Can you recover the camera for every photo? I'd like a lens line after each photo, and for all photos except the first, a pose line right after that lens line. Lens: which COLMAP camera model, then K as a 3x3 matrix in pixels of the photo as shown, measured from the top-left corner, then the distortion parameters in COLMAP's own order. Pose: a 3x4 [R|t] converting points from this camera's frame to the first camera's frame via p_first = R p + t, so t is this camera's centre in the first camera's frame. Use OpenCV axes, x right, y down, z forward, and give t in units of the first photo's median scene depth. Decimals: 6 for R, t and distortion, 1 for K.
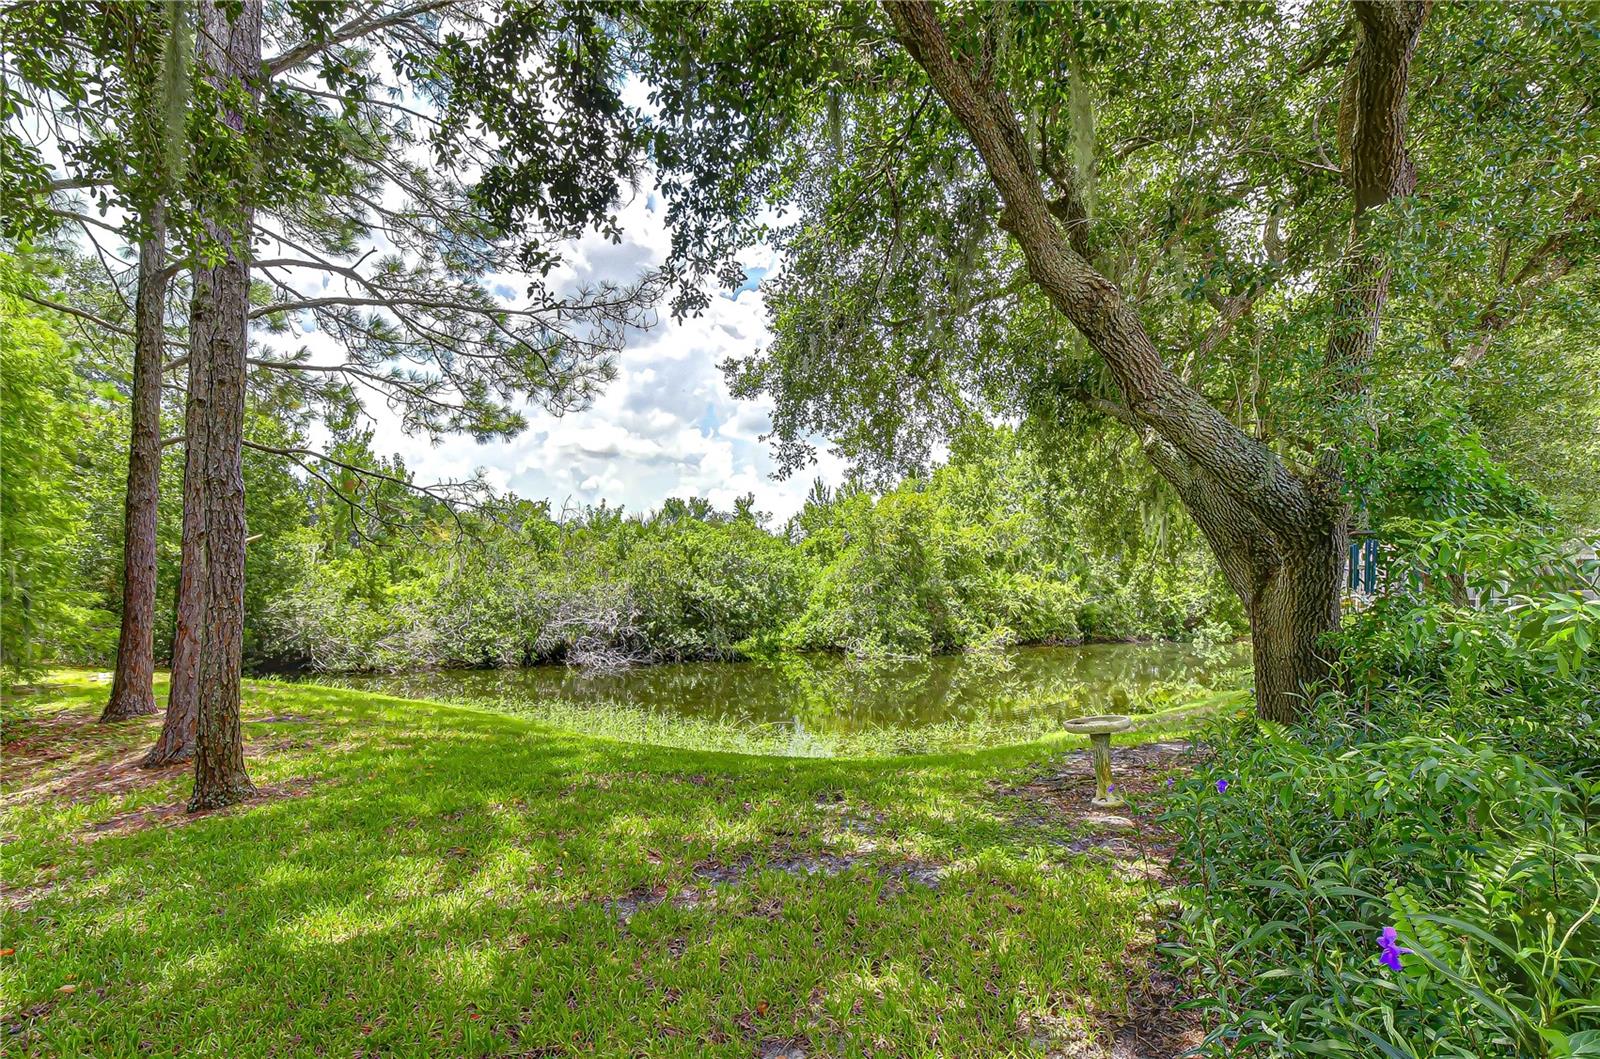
lens RADIAL K [[748.7, 0, 809.1], [0, 748.7, 578.3], [0, 0, 1]] dist [-0.001631, -0.000408]
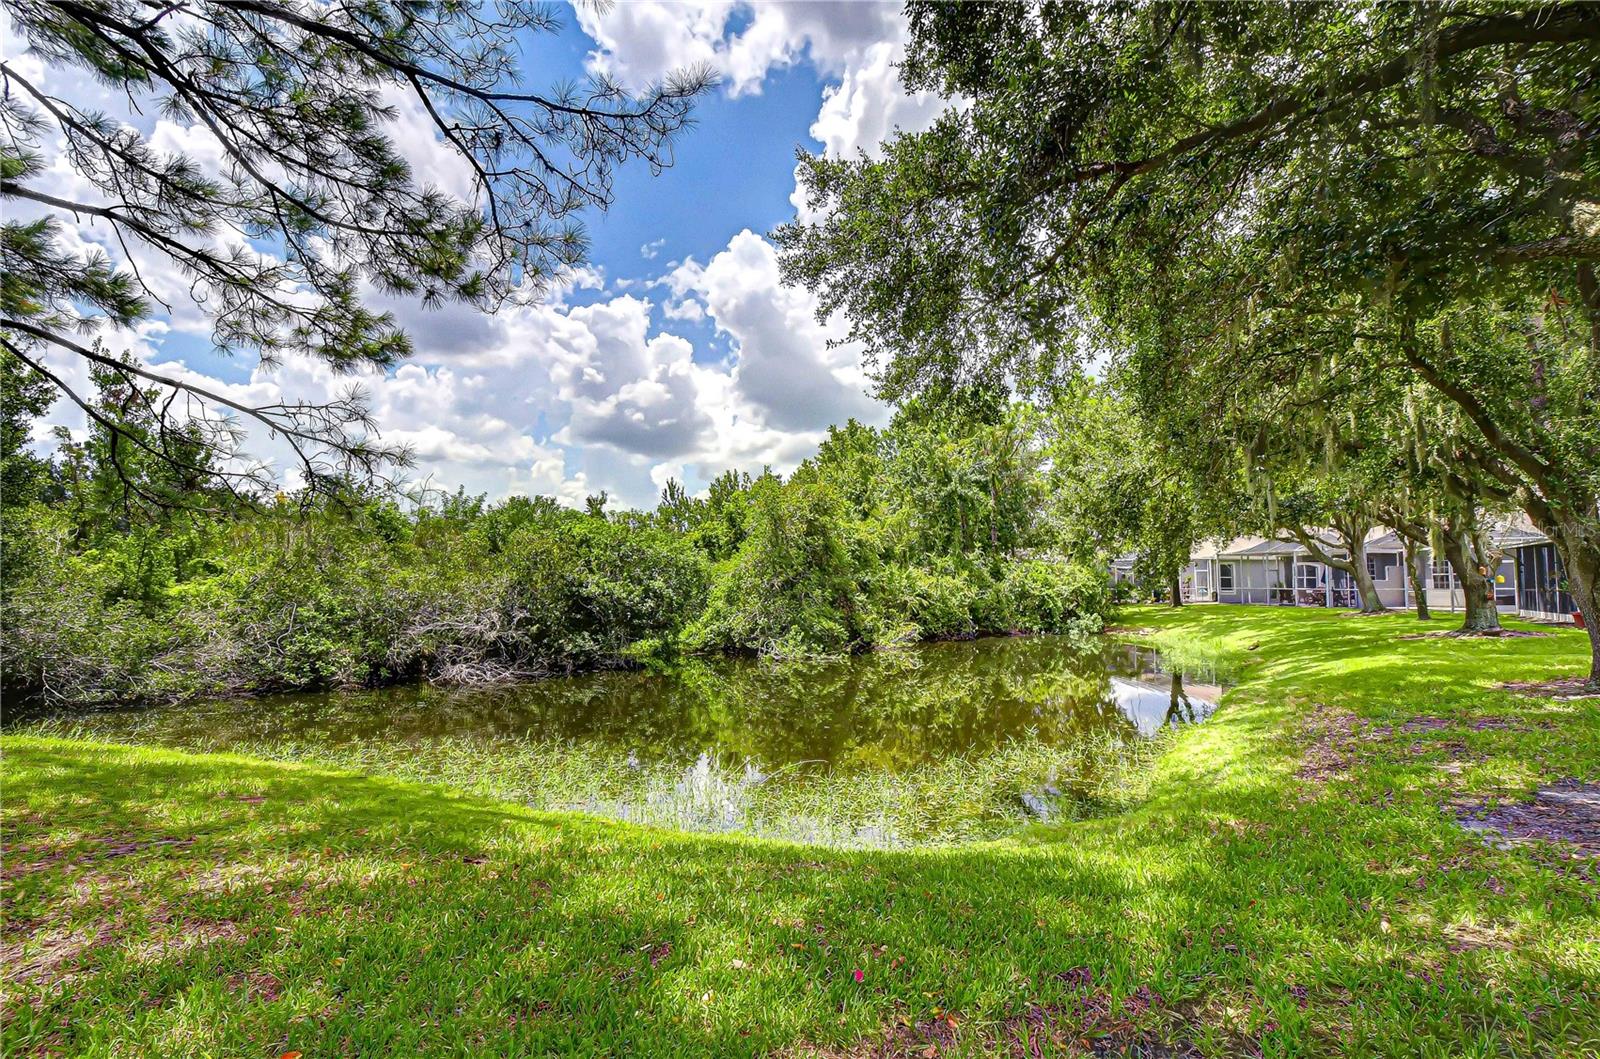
lens RADIAL K [[712.0, 0, 800.0], [0, 712.0, 529.5], [0, 0, 1]] dist [0.001290, -0.007316]
pose [[0.977156, 0.006215, 0.212432, -0.090991], [0.008738, 0.997552, -0.069379, 0.009616], [-0.212343, 0.069650, 0.974710, 0.156263]]
